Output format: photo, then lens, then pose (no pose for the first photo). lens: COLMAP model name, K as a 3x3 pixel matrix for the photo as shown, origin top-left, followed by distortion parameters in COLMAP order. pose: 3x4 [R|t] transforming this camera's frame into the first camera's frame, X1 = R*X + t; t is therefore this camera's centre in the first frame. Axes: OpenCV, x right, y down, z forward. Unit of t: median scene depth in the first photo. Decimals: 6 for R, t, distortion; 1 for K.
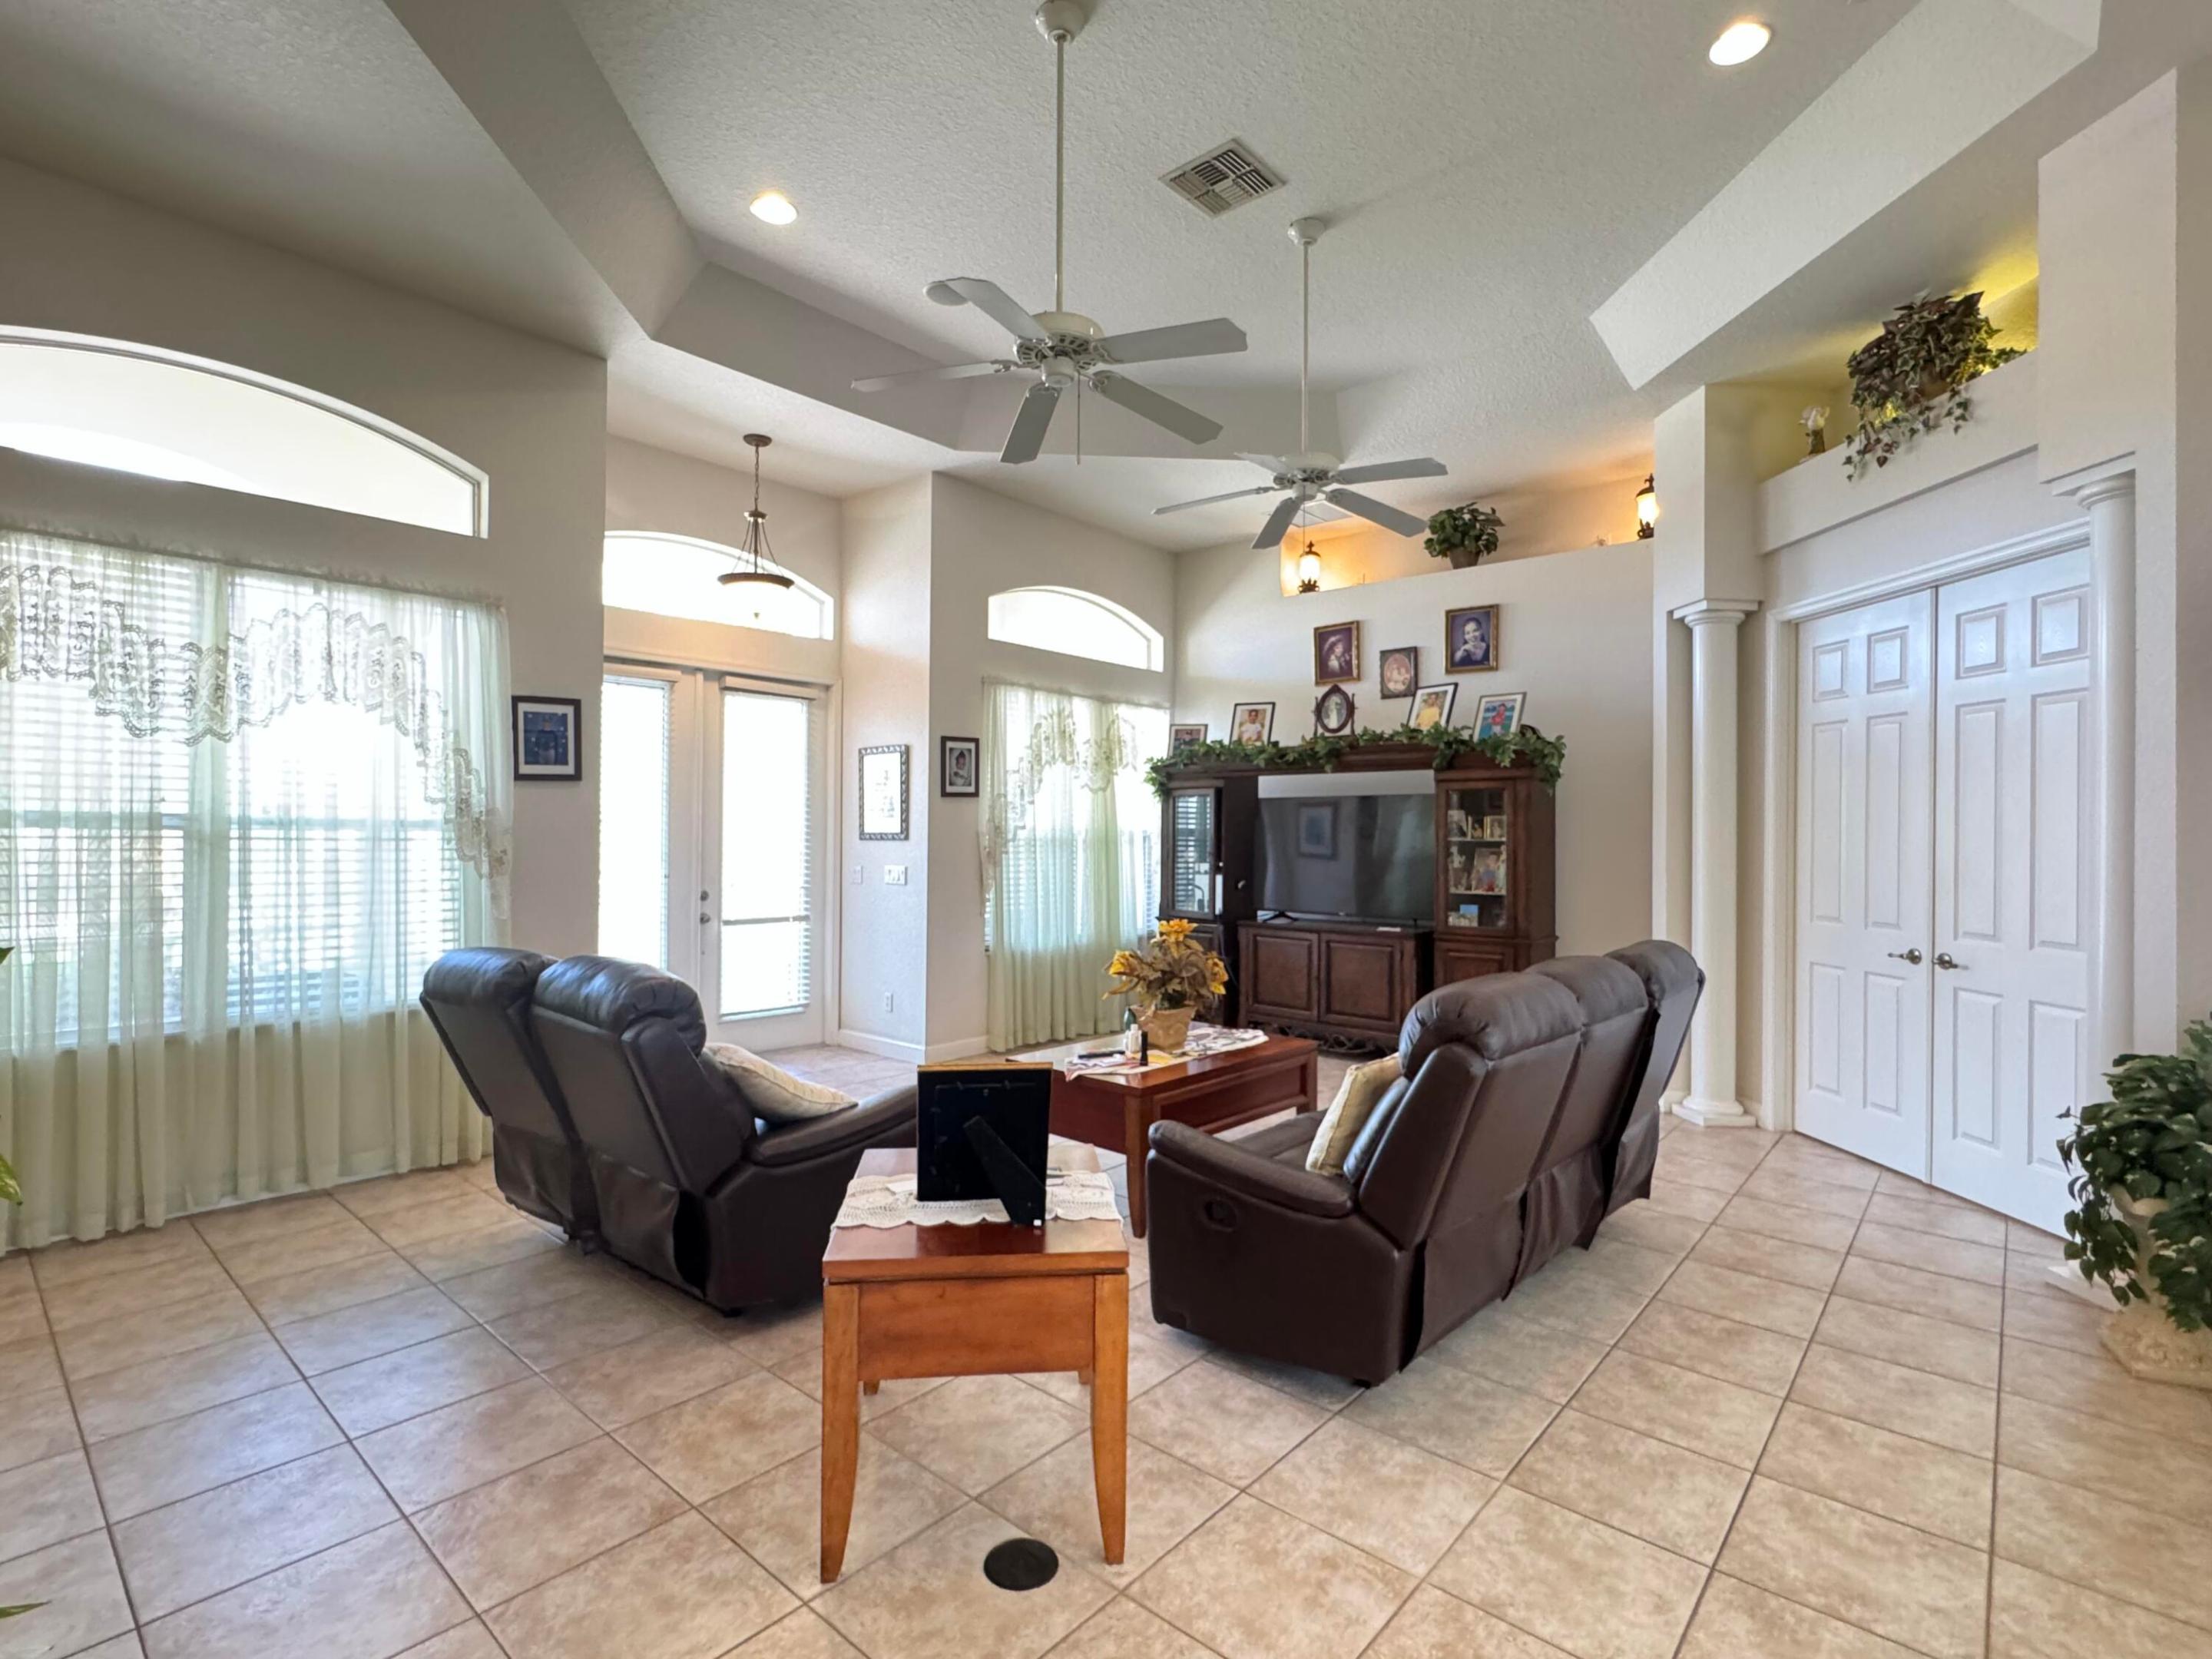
lens RADIAL K [[1042.5, 0, 1107.8], [0, 1042.5, 833.0], [0, 0, 1]] dist [-0.011242, -0.000843]
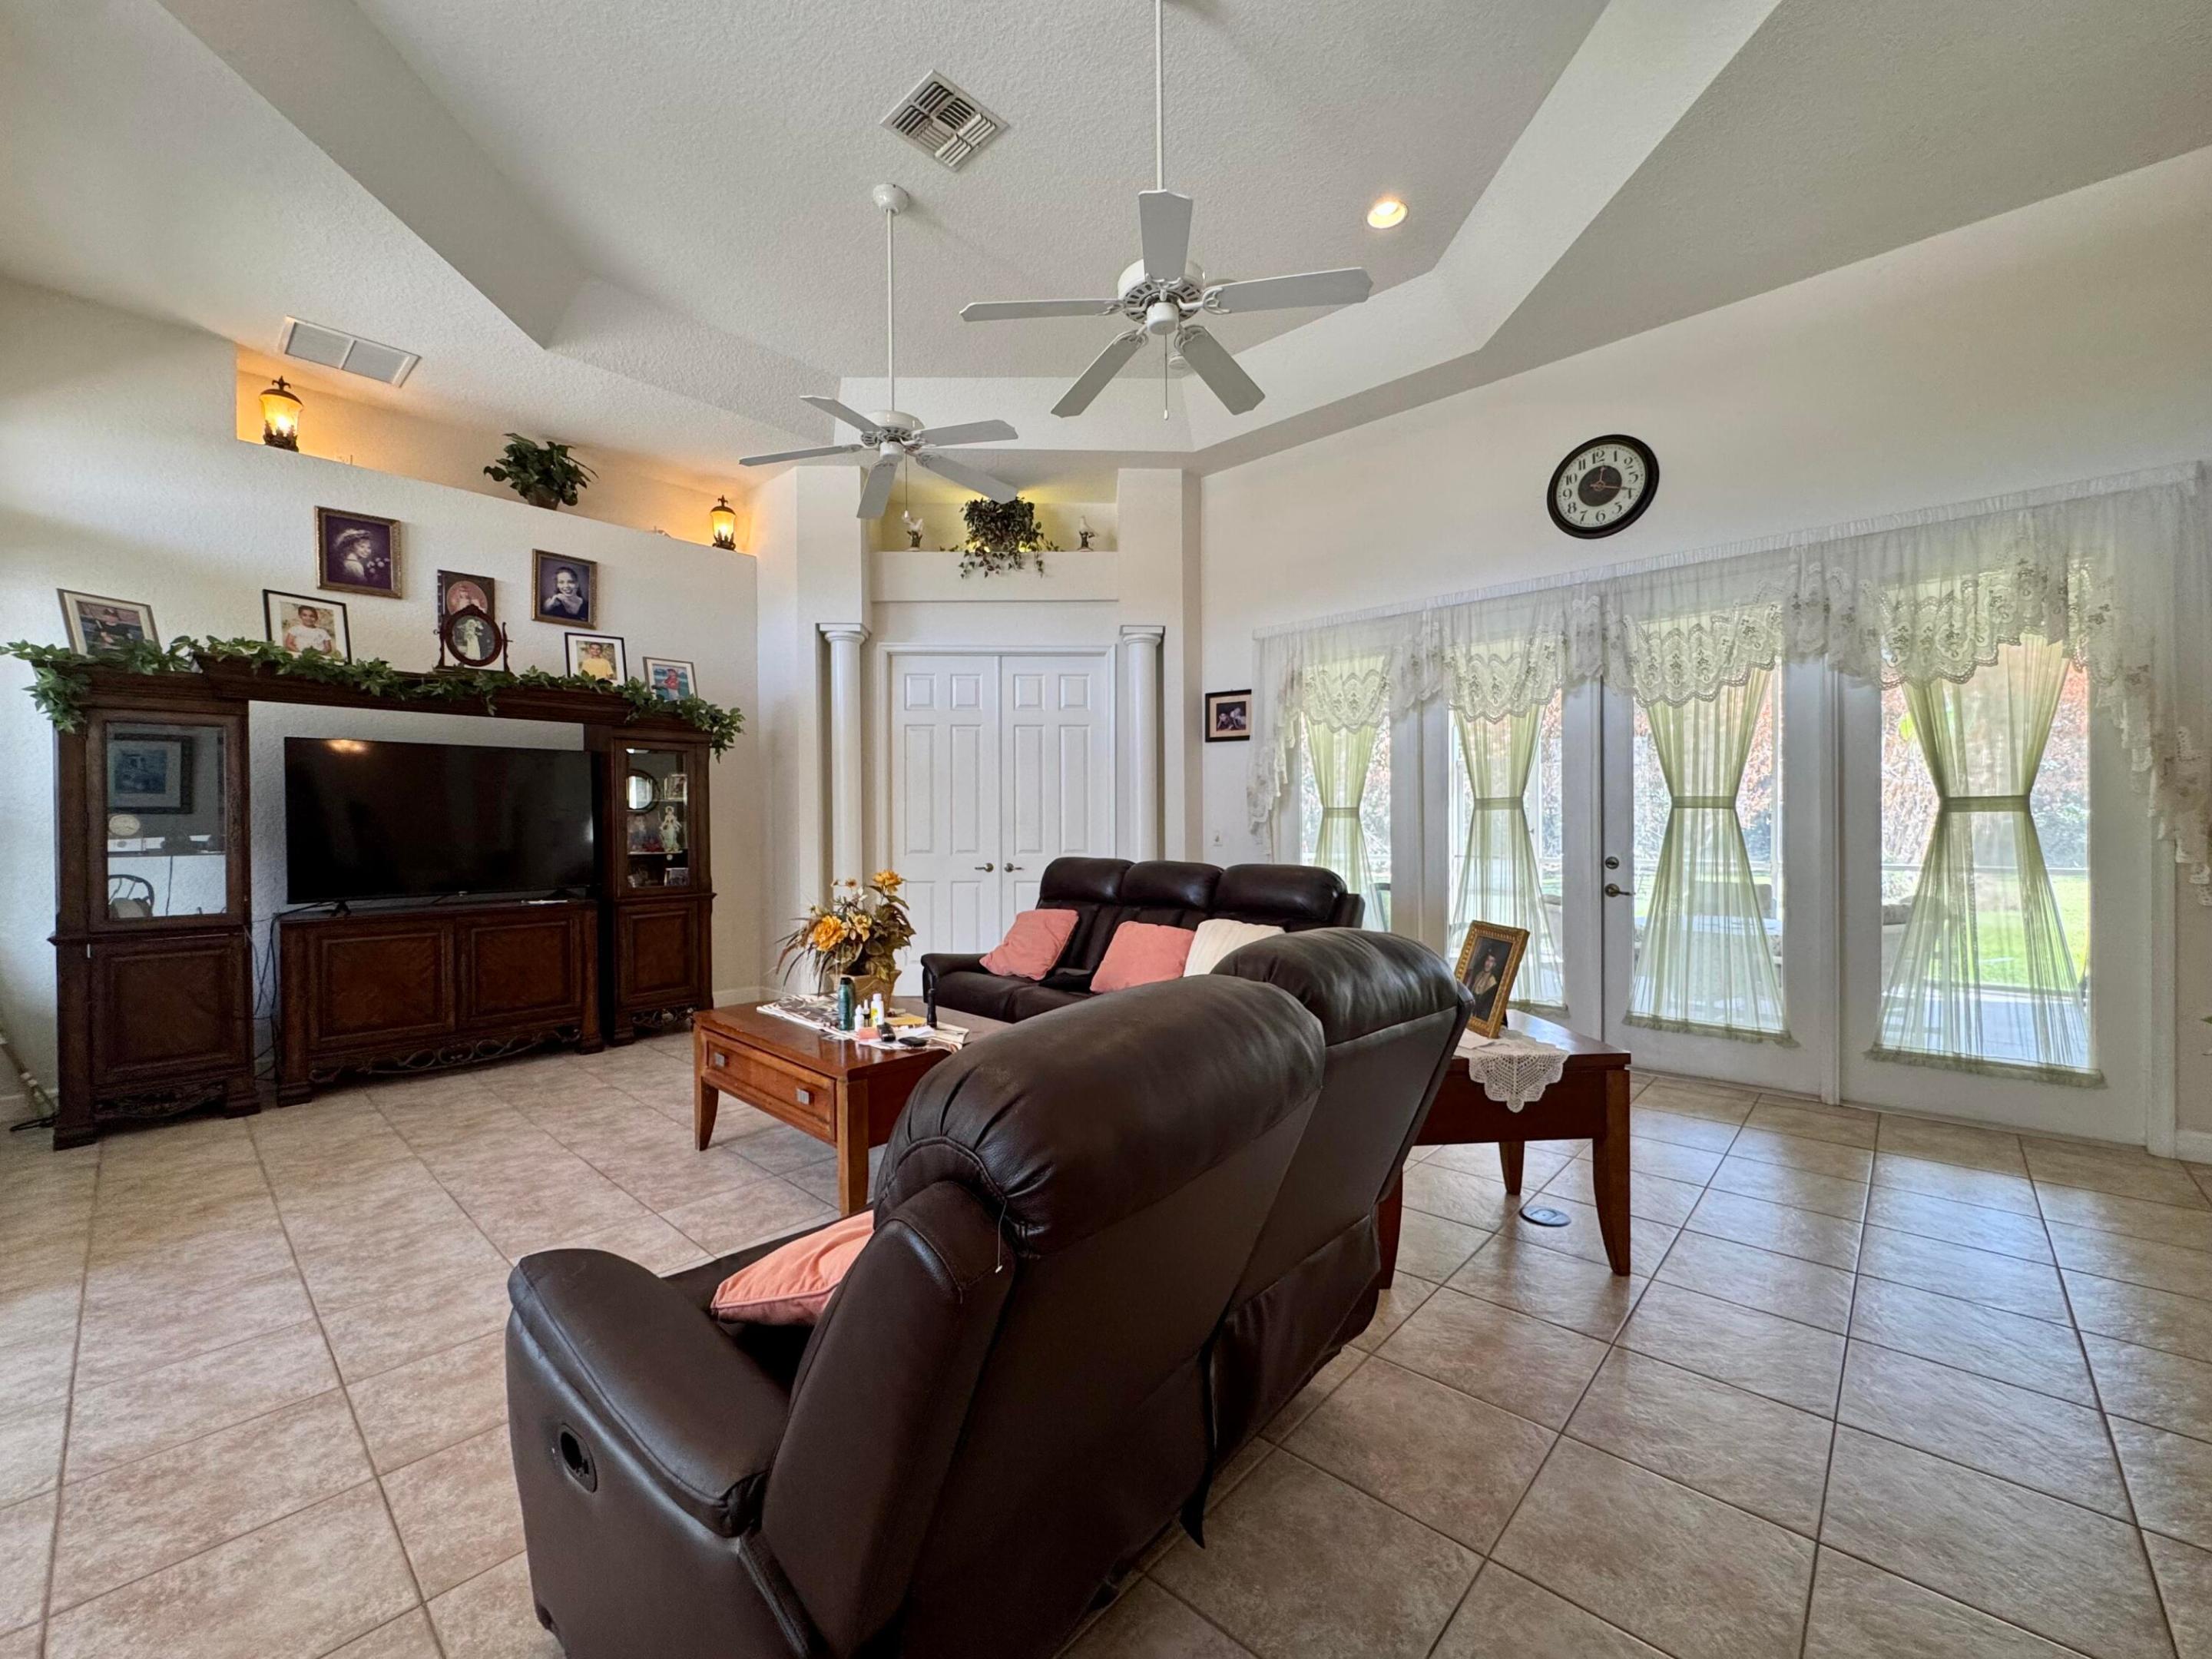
lens RADIAL K [[884.9, 0, 1109.2], [0, 884.9, 832.5], [0, 0, 1]] dist [-0.003062, 0.000021]
pose [[0.028788, -0.020118, 0.999383, -0.498821], [0.007704, 0.999772, 0.019904, 0.024293], [-0.999556, 0.007126, 0.028937, 0.550997]]
